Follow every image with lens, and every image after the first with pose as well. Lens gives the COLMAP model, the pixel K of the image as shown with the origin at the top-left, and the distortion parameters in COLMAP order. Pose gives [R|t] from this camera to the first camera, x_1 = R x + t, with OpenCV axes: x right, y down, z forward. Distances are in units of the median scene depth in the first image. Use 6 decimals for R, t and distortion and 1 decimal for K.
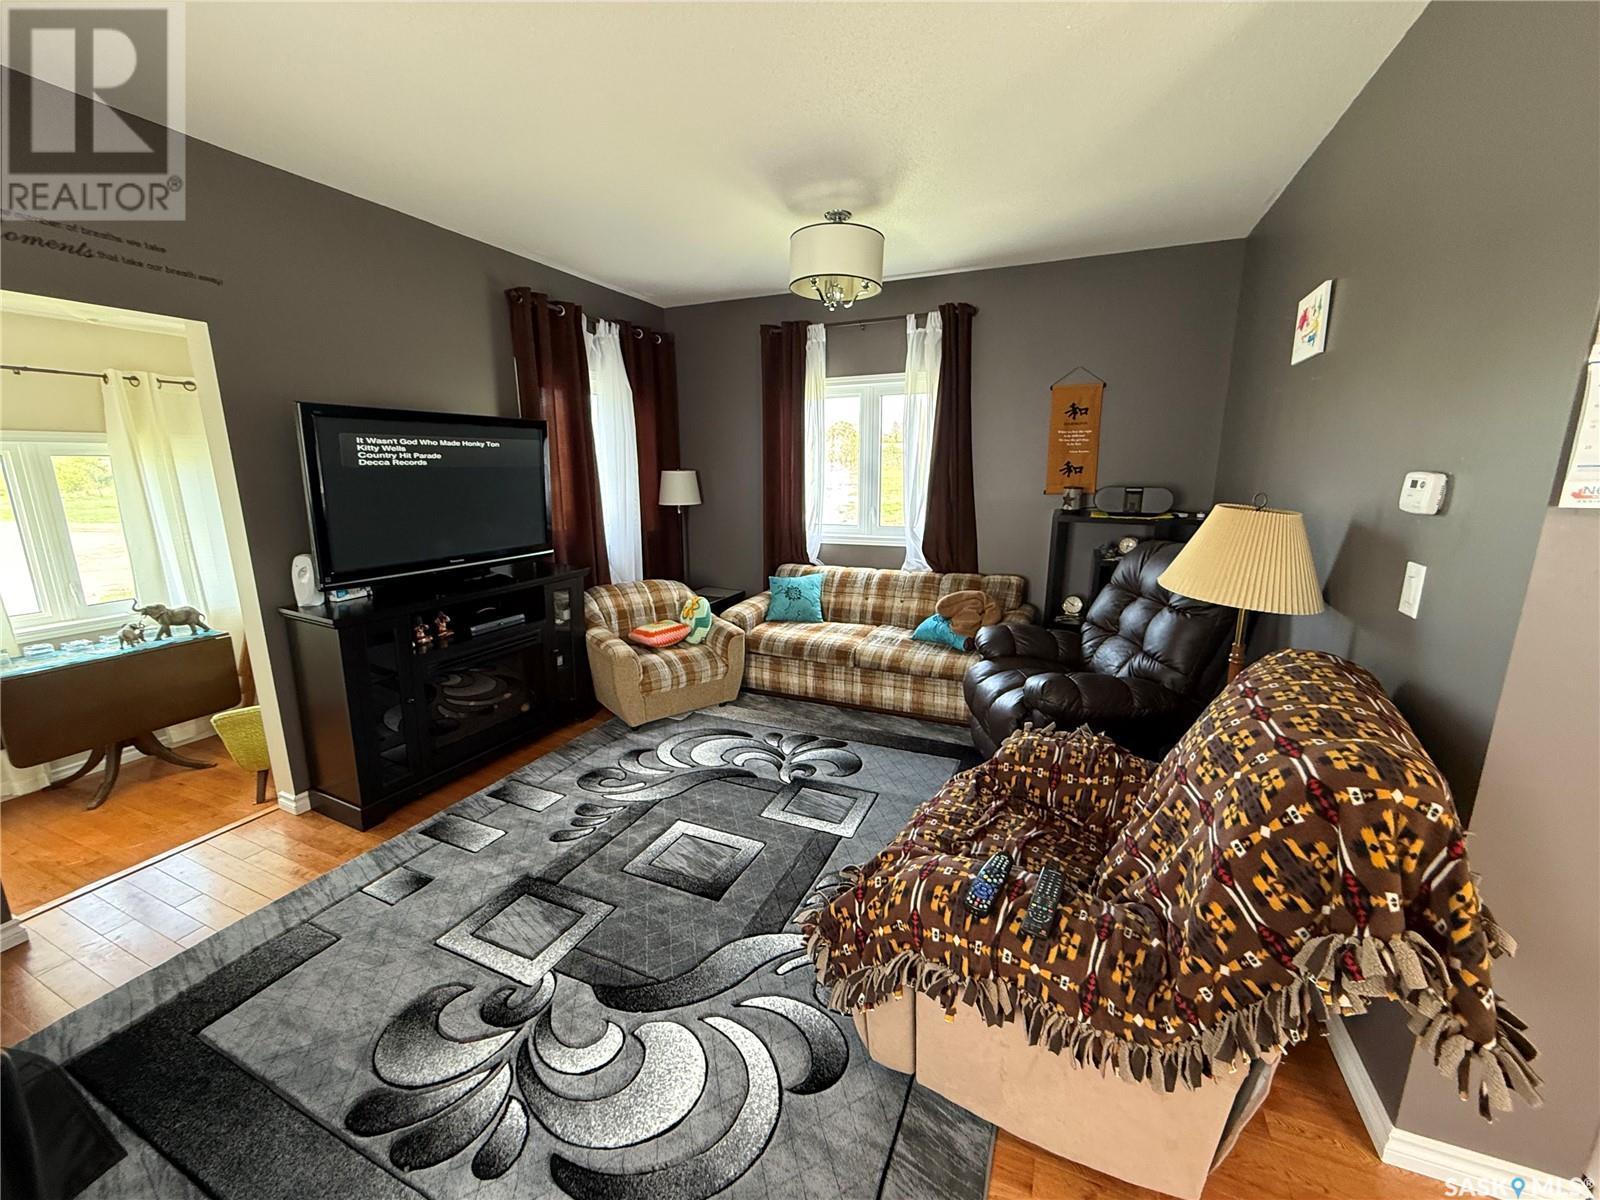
lens RADIAL K [[628.2, 0, 800.0], [0, 628.2, 600.0], [0, 0, 1]] dist [-0.003333, 0.000109]
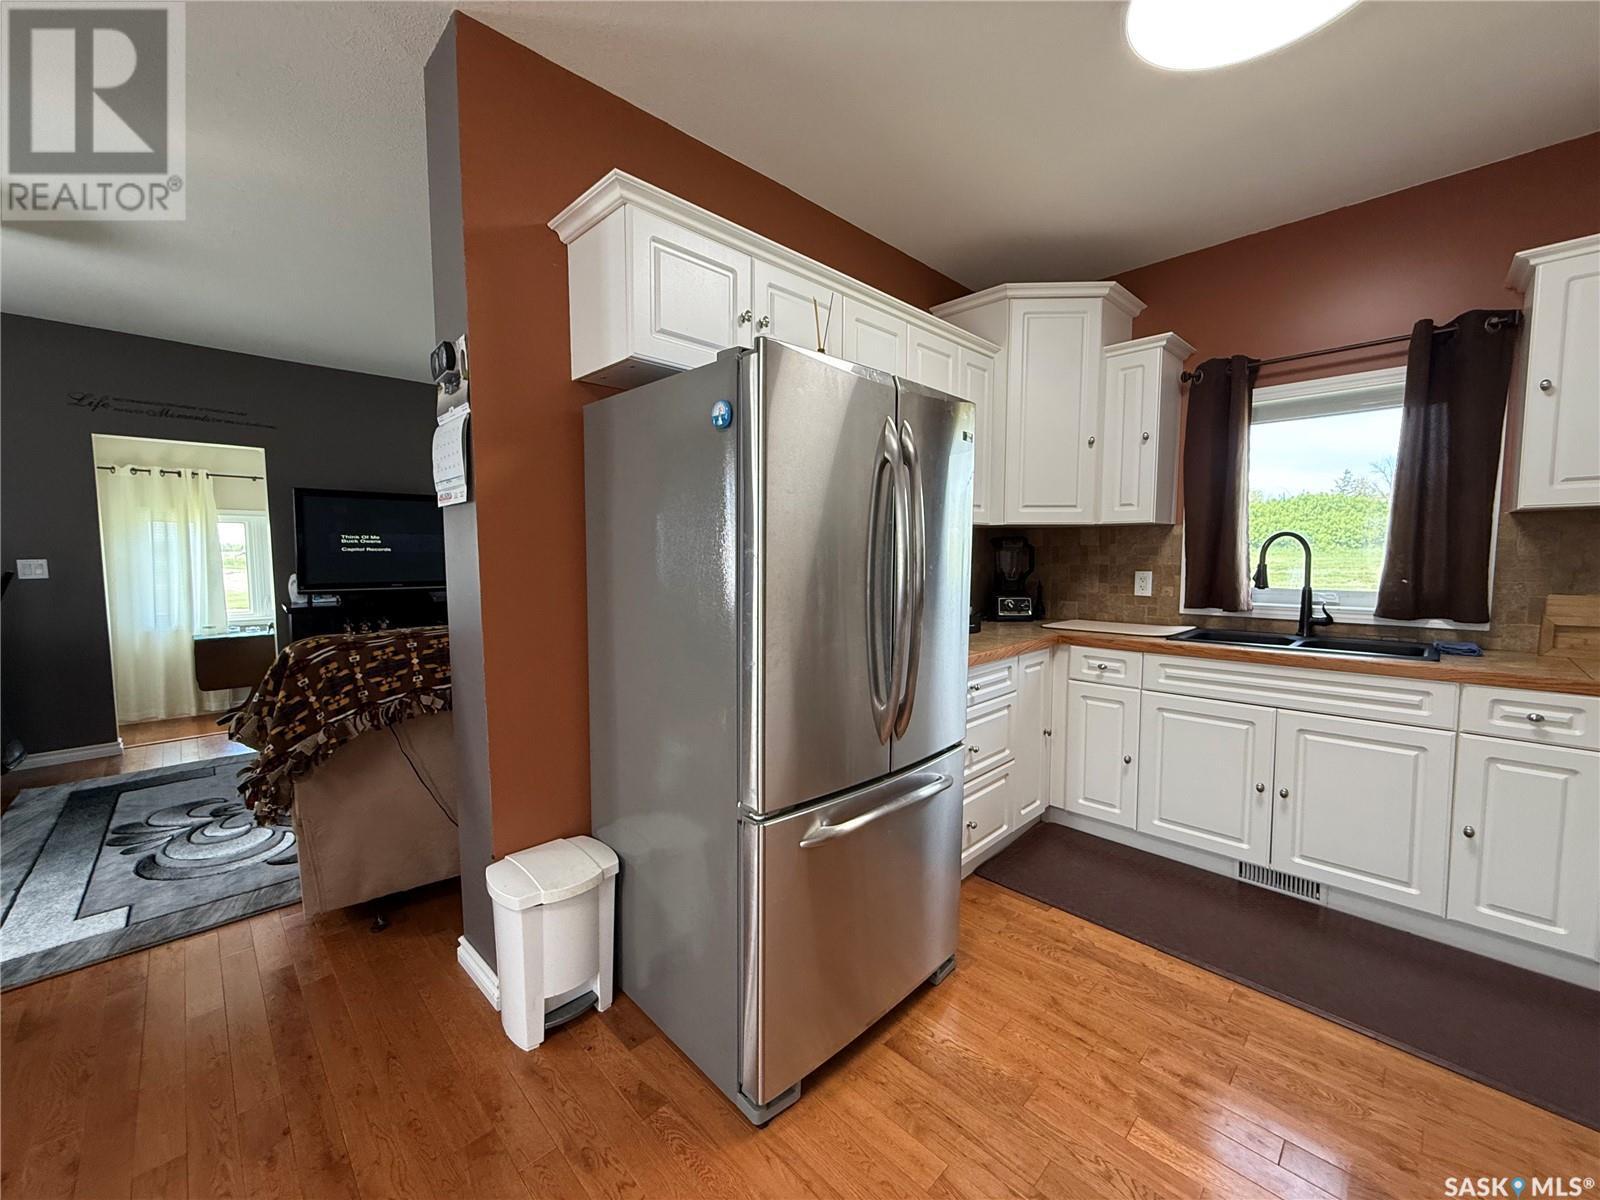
lens RADIAL K [[628.2, 0, 800.0], [0, 628.2, 600.0], [0, 0, 1]] dist [-0.003333, 0.000109]
pose [[0.929207, 0.029259, -0.368399, 1.364050], [-0.077374, 0.990170, -0.116517, 0.113703], [0.361369, 0.136773, 0.922337, -0.105137]]
